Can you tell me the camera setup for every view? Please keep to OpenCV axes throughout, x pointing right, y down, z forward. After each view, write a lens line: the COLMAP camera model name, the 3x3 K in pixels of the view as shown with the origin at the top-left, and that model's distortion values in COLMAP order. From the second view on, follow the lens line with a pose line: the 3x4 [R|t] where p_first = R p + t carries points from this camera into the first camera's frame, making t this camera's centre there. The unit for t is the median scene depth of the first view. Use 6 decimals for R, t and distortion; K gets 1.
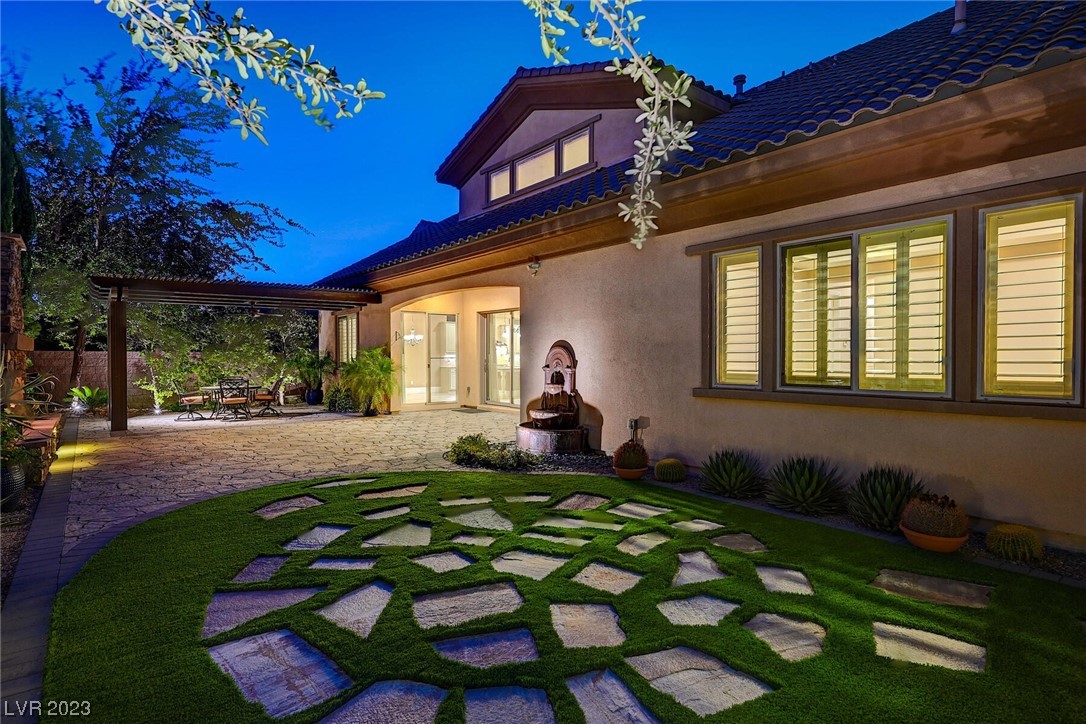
lens RADIAL K [[560.0, 0, 545.2], [0, 560.0, 362.6], [0, 0, 1]] dist [-0.001790, 0.001815]
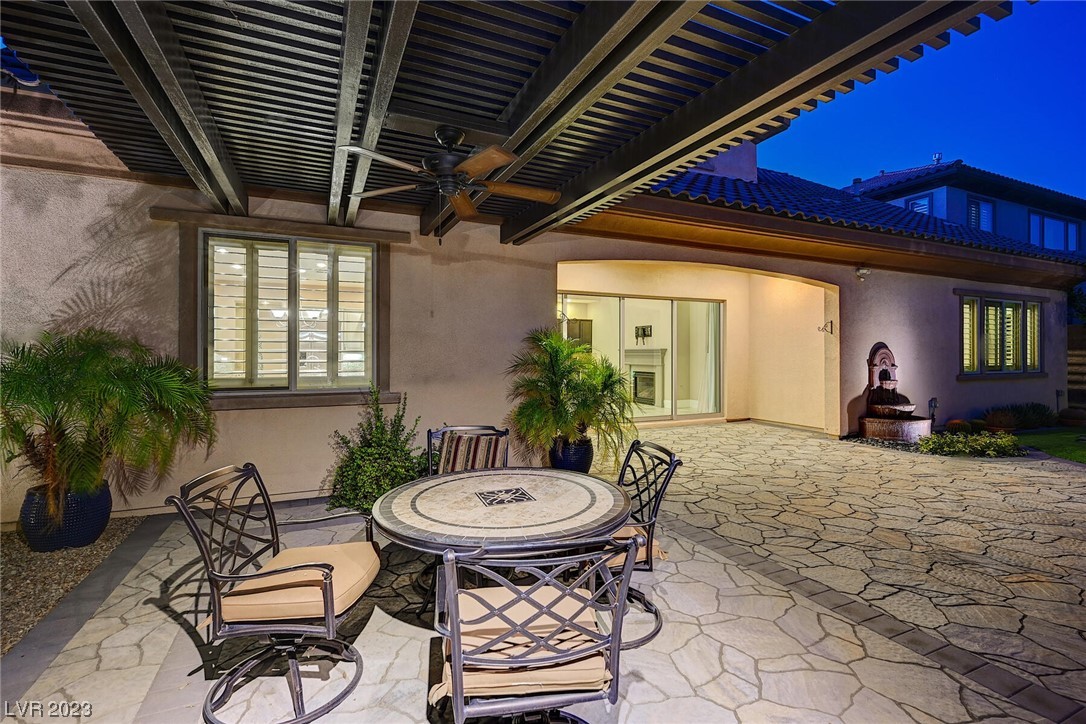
lens RADIAL K [[494.8, 0, 562.9], [0, 494.8, 353.5], [0, 0, 1]] dist [0.032776, 0.000119]
pose [[0.219174, 0.006716, 0.975663, -0.947225], [0.011660, 0.999887, -0.009502, -0.012232], [-0.975616, 0.013459, 0.219071, 1.195960]]
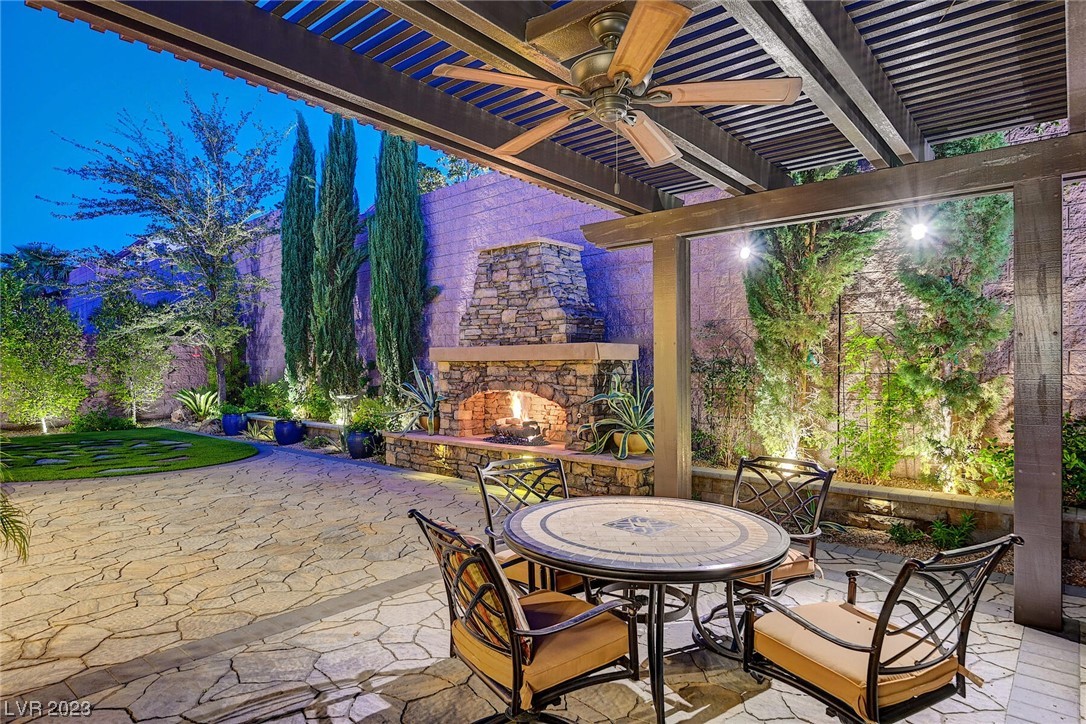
lens RADIAL K [[619.1, 0, 542.9], [0, 619.1, 370.6], [0, 0, 1]] dist [-0.002606, -0.000648]
pose [[-0.984829, 0.002302, -0.173514, -0.624747], [-0.000912, 0.999830, 0.018442, -0.018509], [0.173526, 0.018321, -0.984659, 1.540717]]
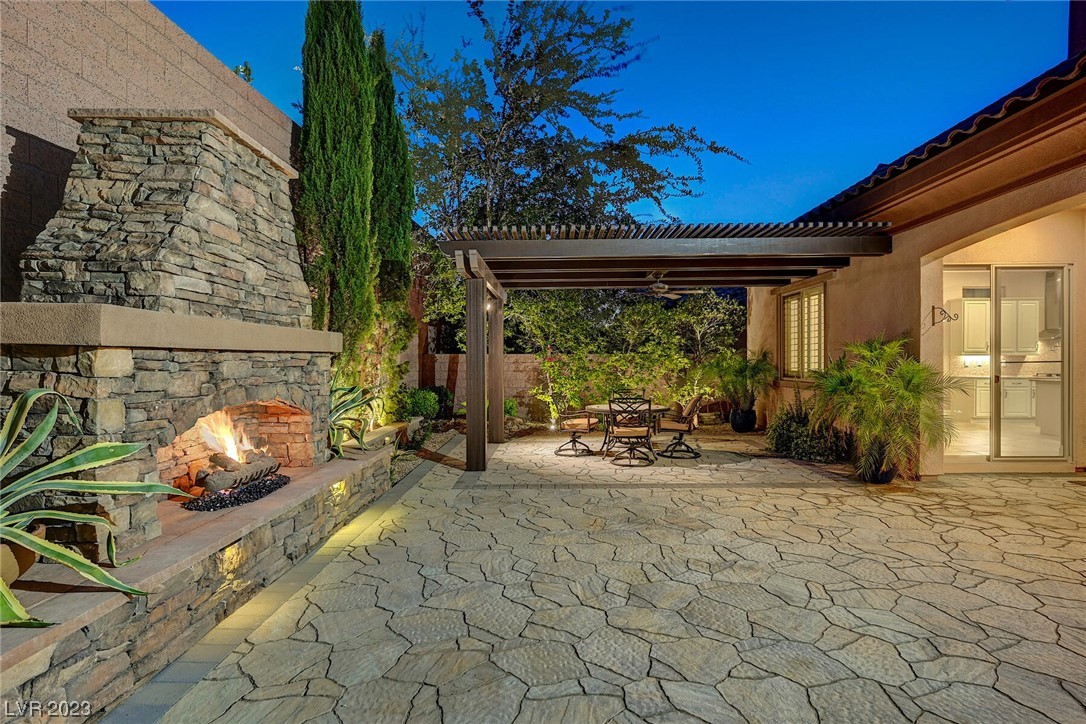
lens RADIAL K [[531.5, 0, 545.1], [0, 531.5, 365.0], [0, 0, 1]] dist [0.000685, -0.000246]
pose [[0.765834, 0.004921, -0.643020, -0.306907], [-0.004057, 0.999988, 0.002821, -0.007962], [0.643026, 0.000448, 0.765844, 0.602048]]
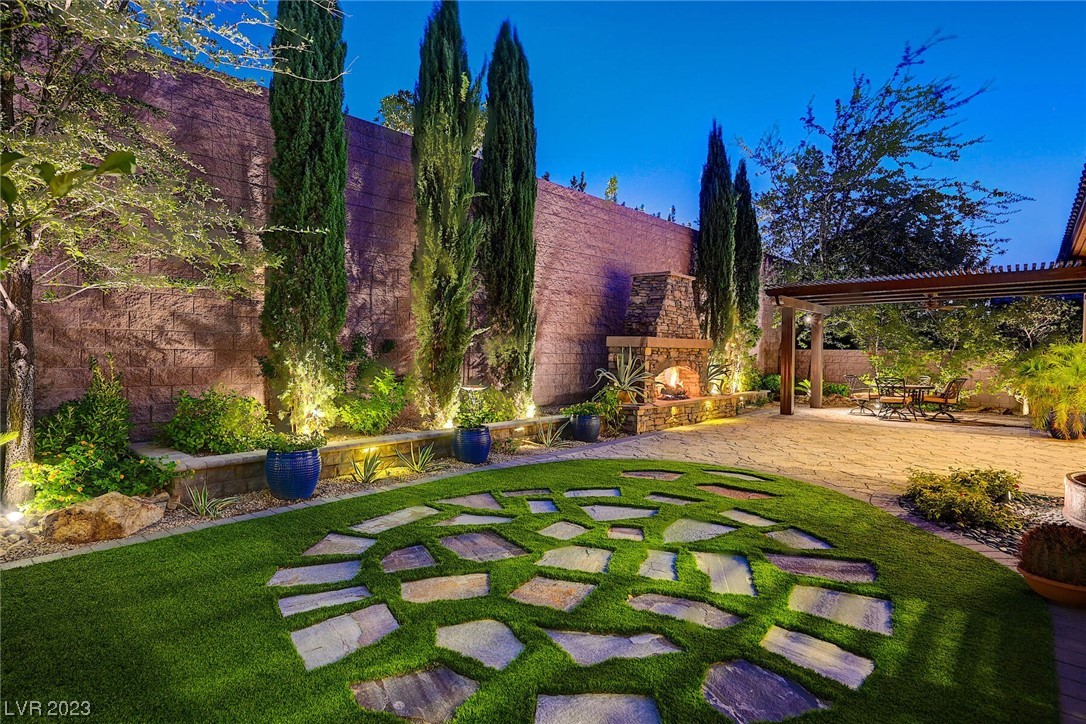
lens RADIAL K [[560.0, 0, 545.2], [0, 560.0, 362.6], [0, 0, 1]] dist [-0.001790, 0.001815]
pose [[0.172399, 0.019164, -0.984841, 0.356745], [-0.019652, 0.999679, 0.016013, -0.000115], [0.984831, 0.016593, 0.172721, 0.297552]]
